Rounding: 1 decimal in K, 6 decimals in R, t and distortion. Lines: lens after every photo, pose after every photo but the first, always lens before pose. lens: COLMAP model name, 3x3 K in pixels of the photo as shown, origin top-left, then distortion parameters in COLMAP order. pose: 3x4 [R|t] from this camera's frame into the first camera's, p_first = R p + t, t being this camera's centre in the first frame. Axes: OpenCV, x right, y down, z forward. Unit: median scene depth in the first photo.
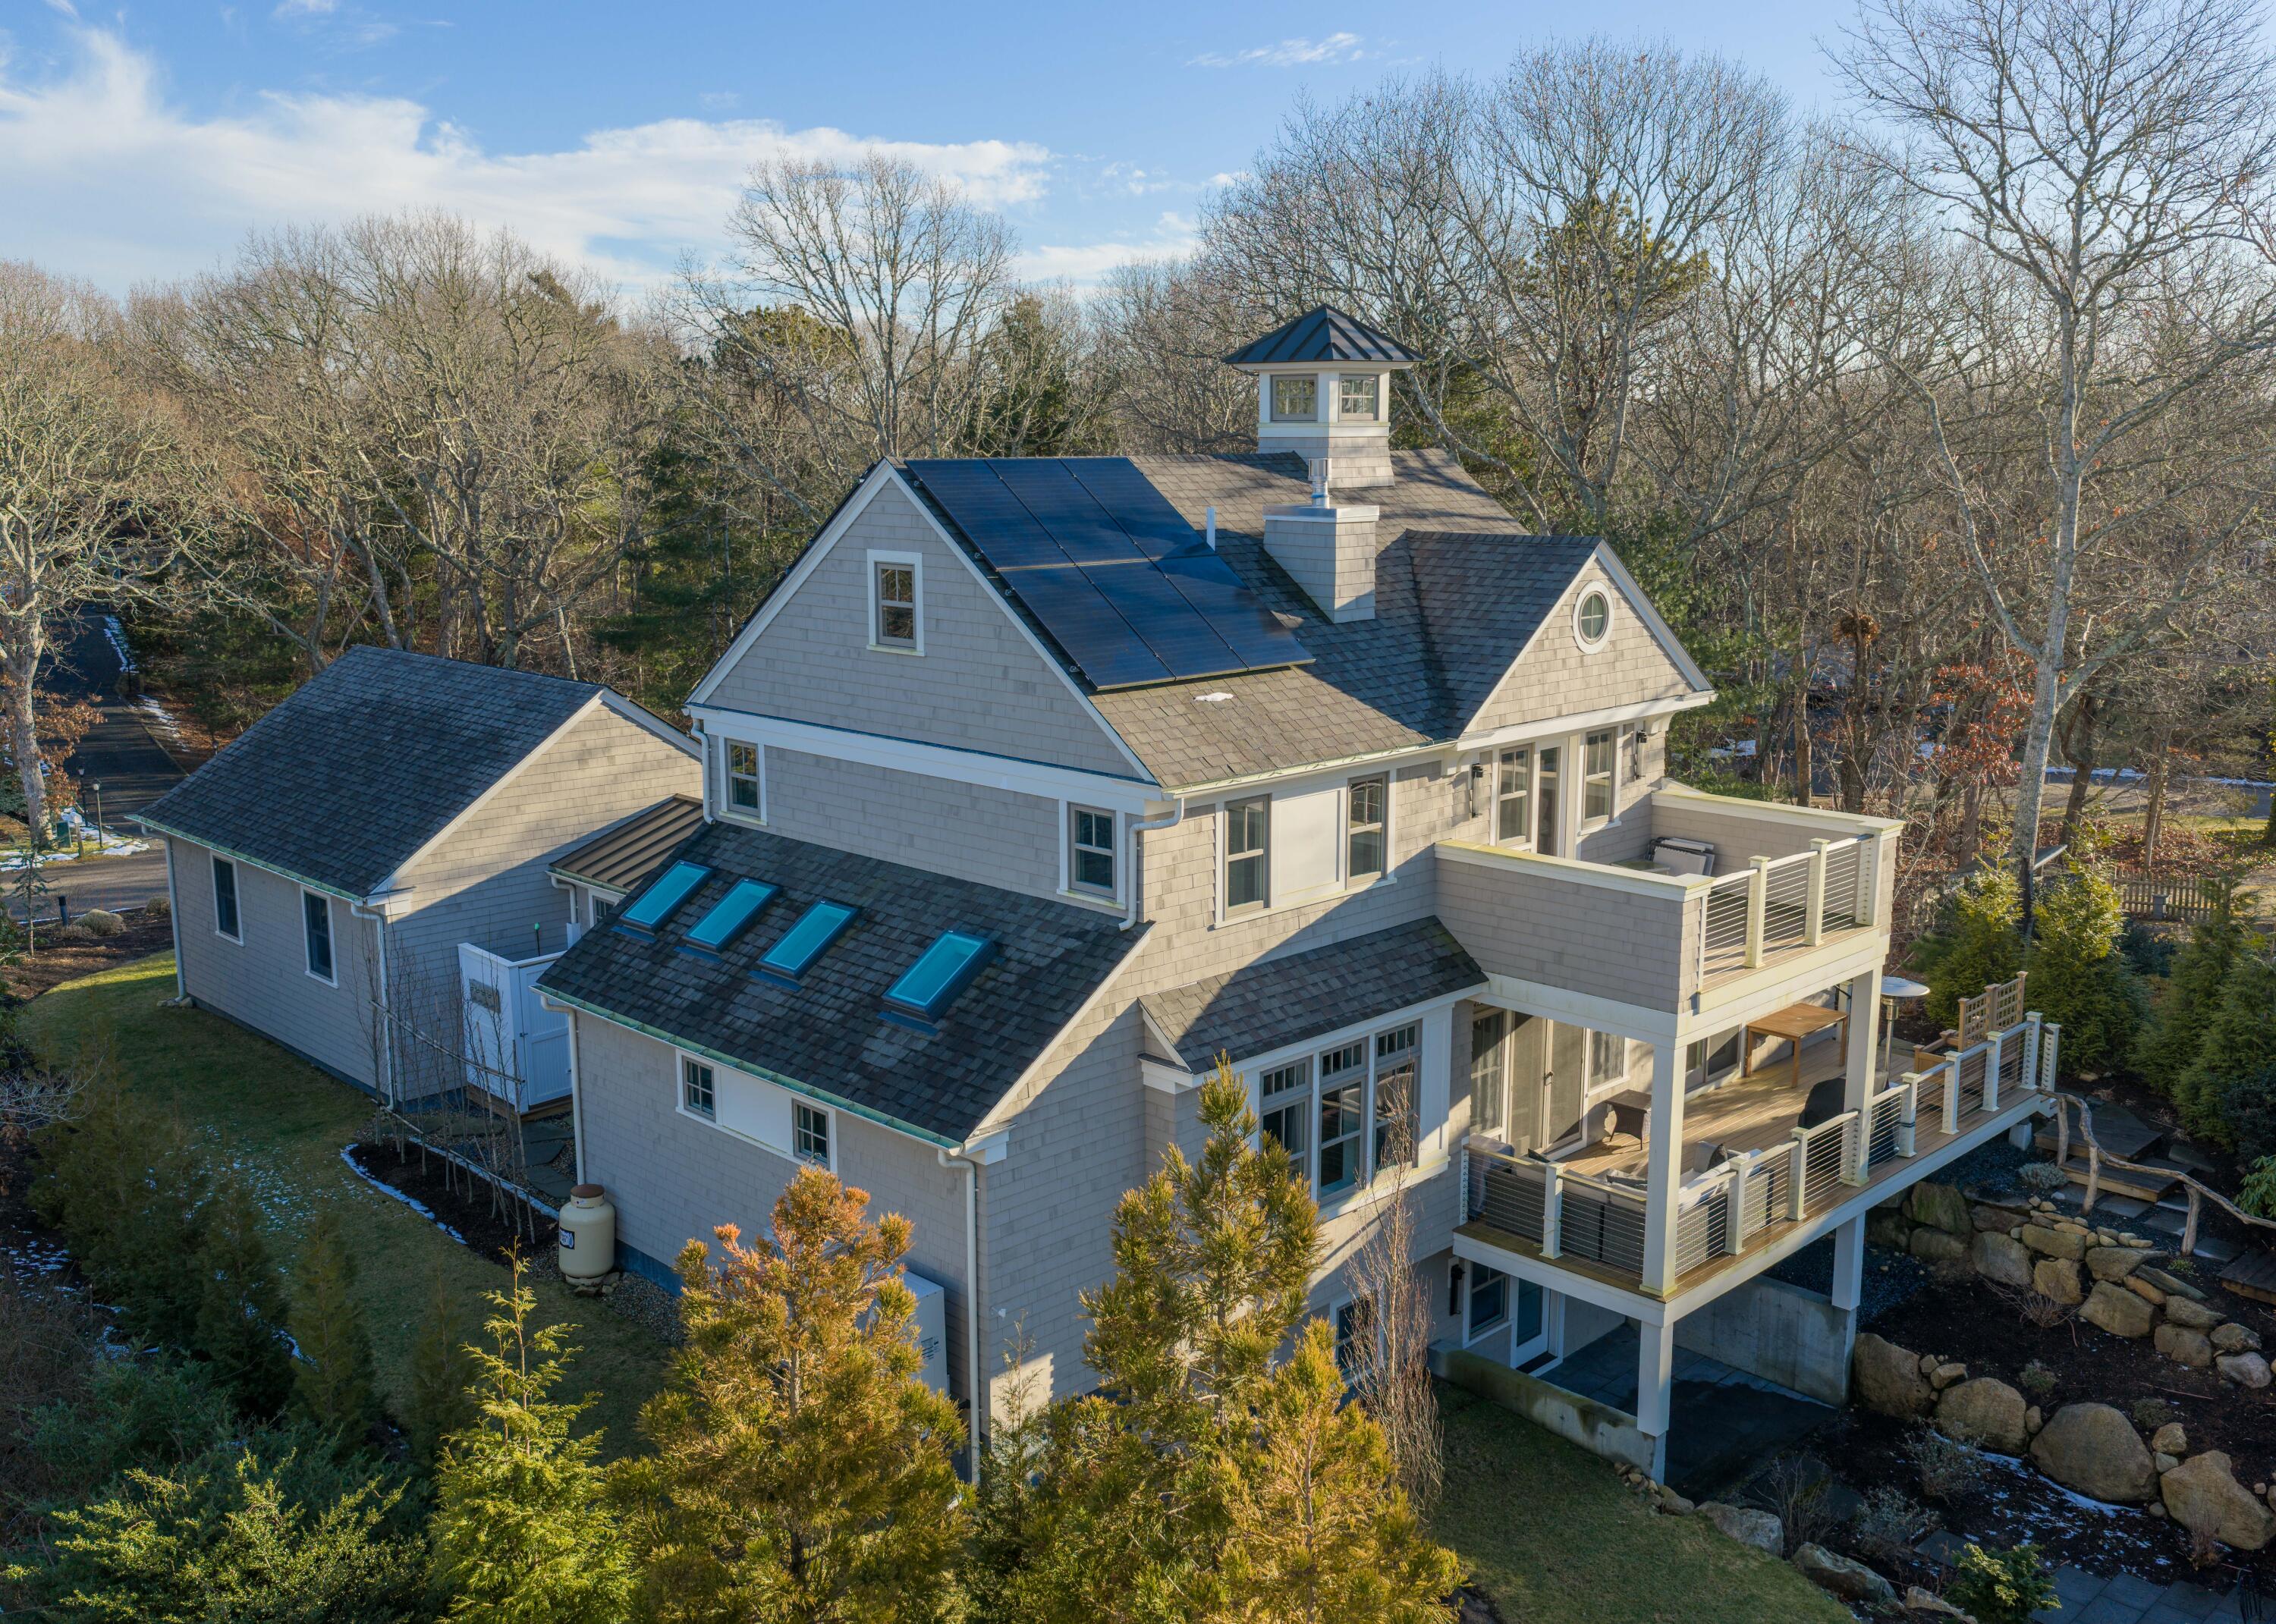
lens RADIAL K [[2028.5, 0, 1137.0], [0, 2028.5, 806.1], [0, 0, 1]] dist [0.014663, 0.022578]
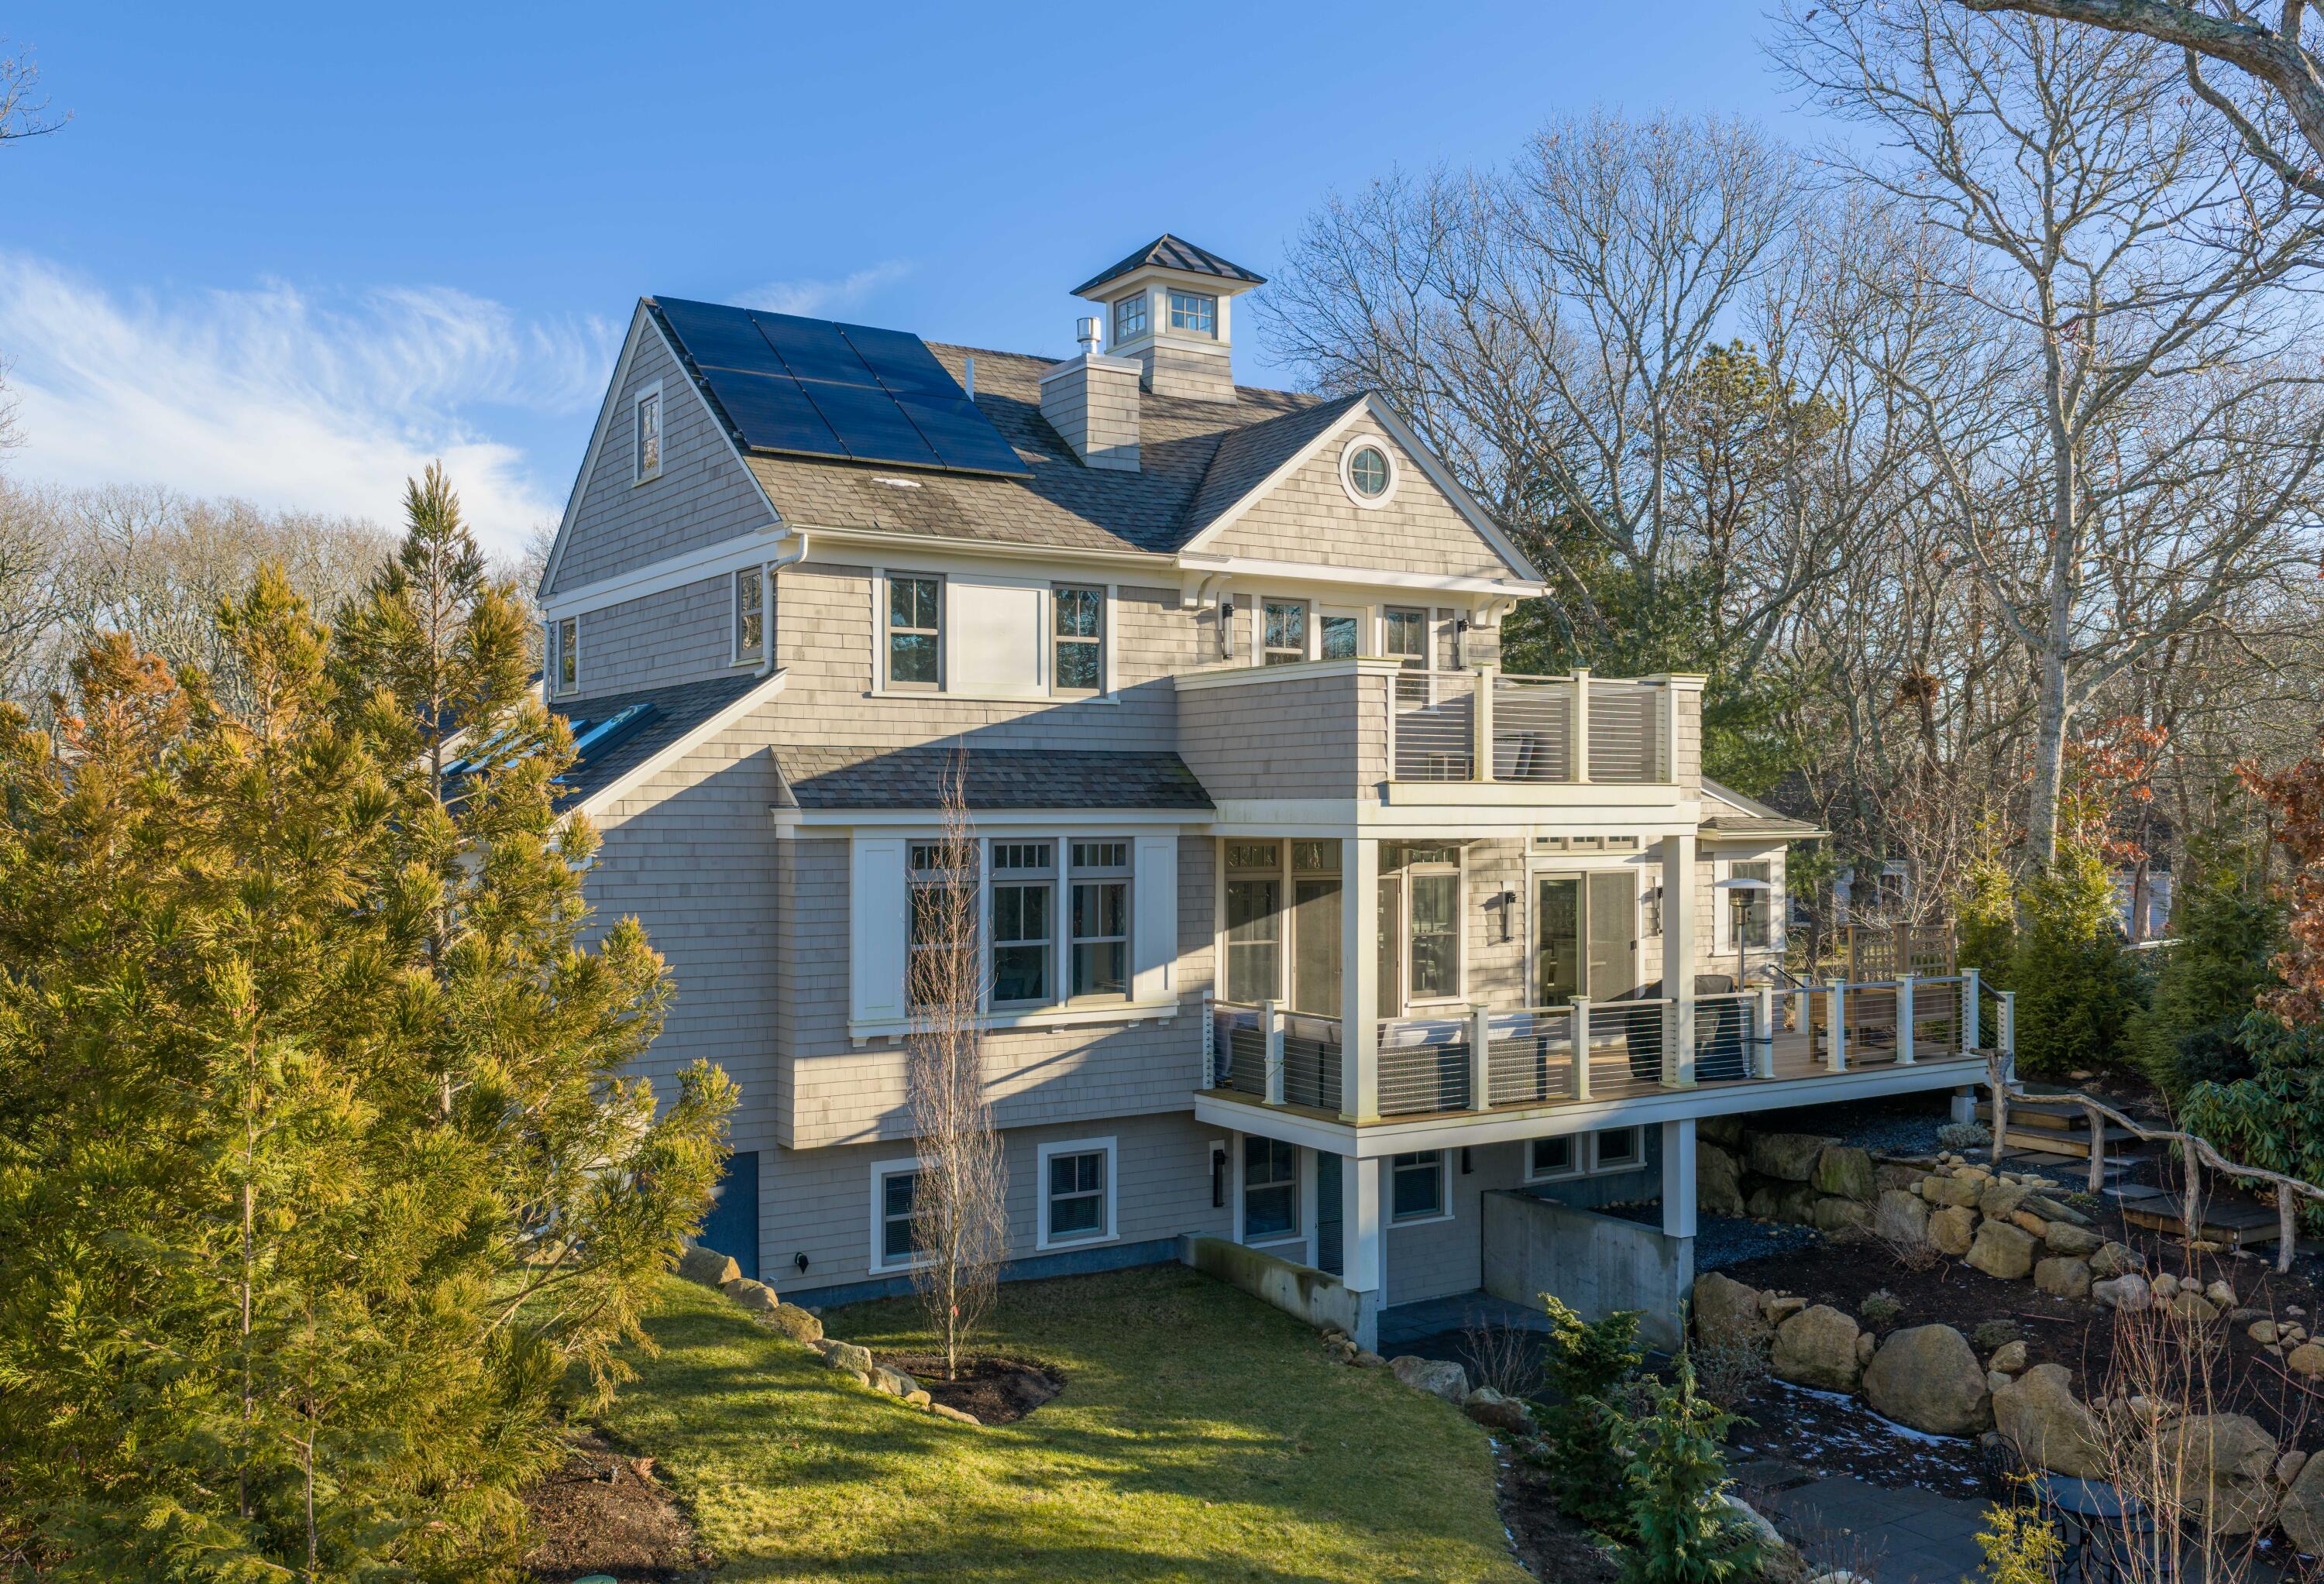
lens RADIAL K [[1948.1, 0, 1106.7], [0, 1948.1, 794.3], [0, 0, 1]] dist [0.020305, -0.011259]
pose [[0.975003, 0.002170, -0.222179, 0.321129], [-0.044805, 0.981330, -0.187039, 0.248525], [0.217625, 0.192318, 0.956898, 0.108847]]
